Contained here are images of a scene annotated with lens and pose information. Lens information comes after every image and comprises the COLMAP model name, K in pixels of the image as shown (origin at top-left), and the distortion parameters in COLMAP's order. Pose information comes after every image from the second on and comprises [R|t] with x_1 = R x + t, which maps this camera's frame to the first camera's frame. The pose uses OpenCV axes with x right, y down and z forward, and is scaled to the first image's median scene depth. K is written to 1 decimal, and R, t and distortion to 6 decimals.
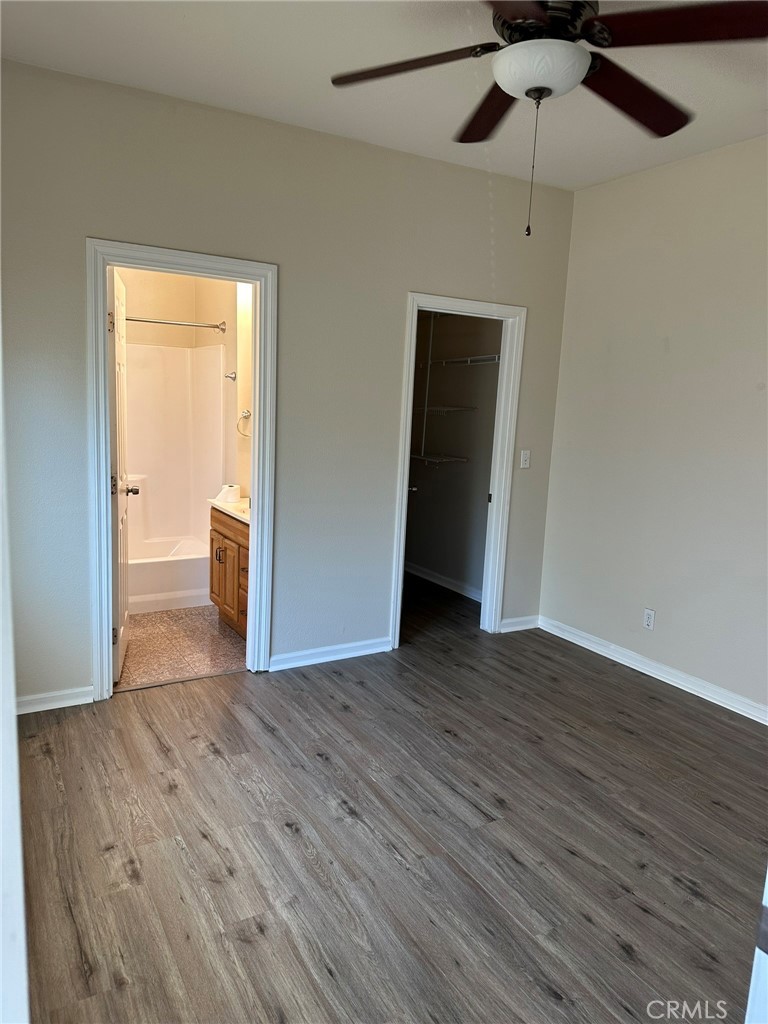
lens RADIAL K [[725.1, 0, 383.7], [0, 725.1, 512.3], [0, 0, 1]] dist [-0.006593, -0.002003]
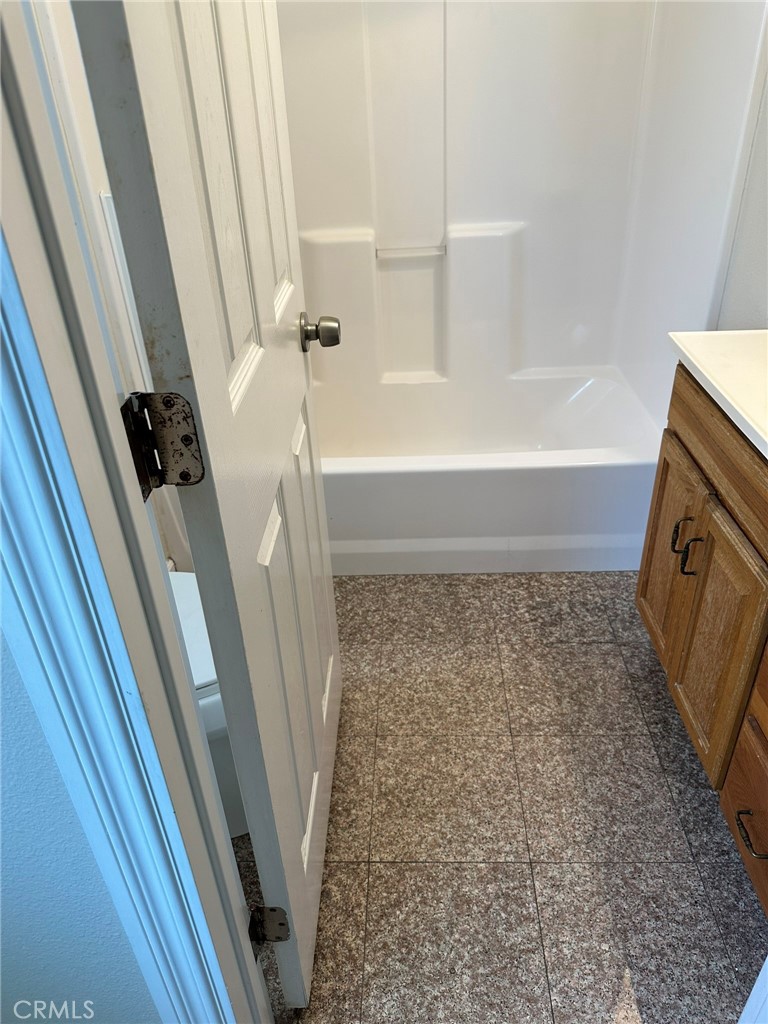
lens RADIAL K [[725.1, 0, 384.4], [0, 725.1, 509.8], [0, 0, 1]] dist [-0.006593, -0.002003]
pose [[0.850664, 0.203658, -0.484658, -0.176340], [-0.004060, 0.924431, 0.381329, -0.069450], [0.525694, -0.322415, 0.787207, 0.644474]]
